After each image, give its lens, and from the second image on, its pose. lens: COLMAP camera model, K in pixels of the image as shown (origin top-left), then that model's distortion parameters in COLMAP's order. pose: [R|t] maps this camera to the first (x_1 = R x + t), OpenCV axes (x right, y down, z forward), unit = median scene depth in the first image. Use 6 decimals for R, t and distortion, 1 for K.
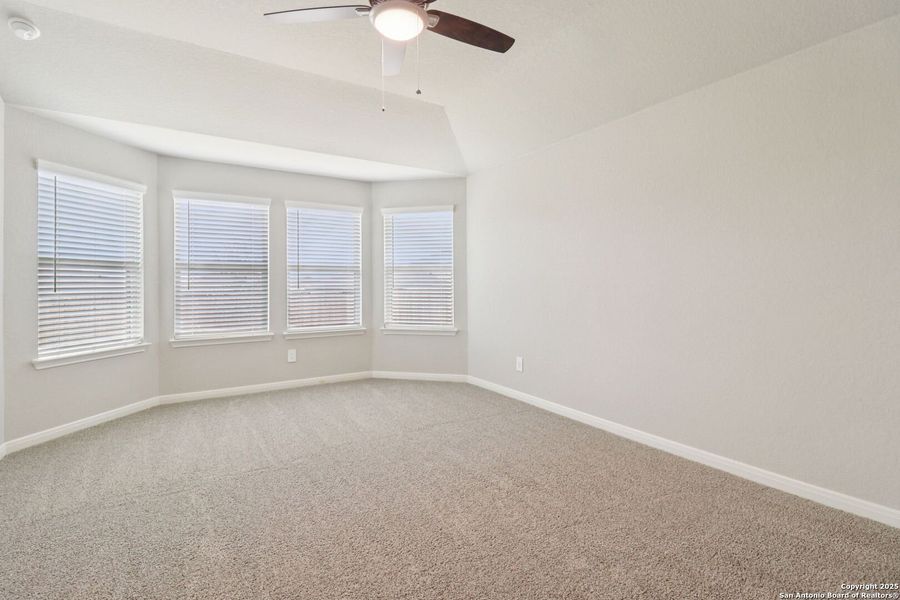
lens RADIAL K [[426.7, 0, 428.2], [0, 426.7, 285.8], [0, 0, 1]] dist [0.000967, -0.012294]
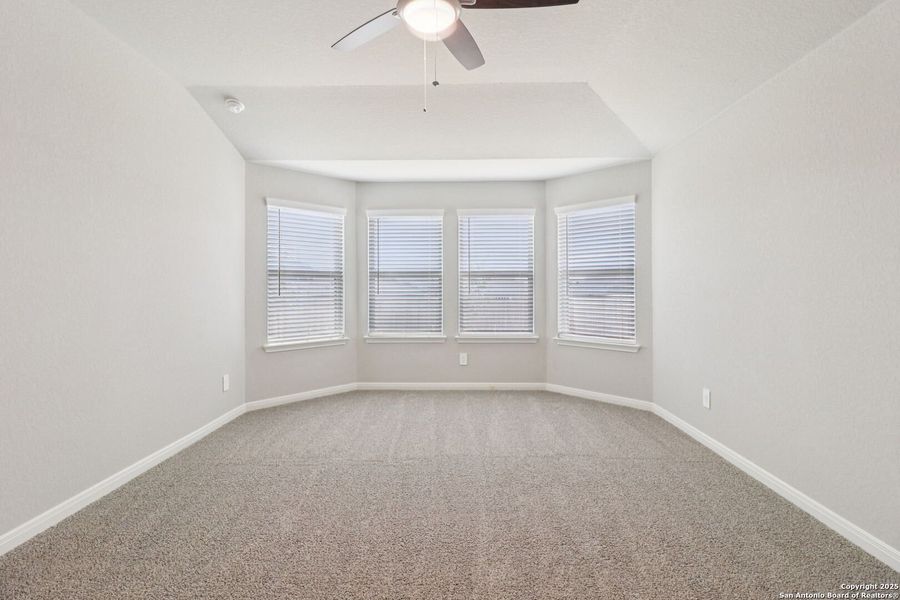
lens RADIAL K [[426.7, 0, 428.2], [0, 426.7, 285.8], [0, 0, 1]] dist [0.000967, -0.012294]
pose [[0.840164, -0.001811, -0.542329, 0.197101], [-0.002993, 0.999964, -0.007975, -0.005267], [0.542324, 0.008323, 0.840128, 0.099806]]
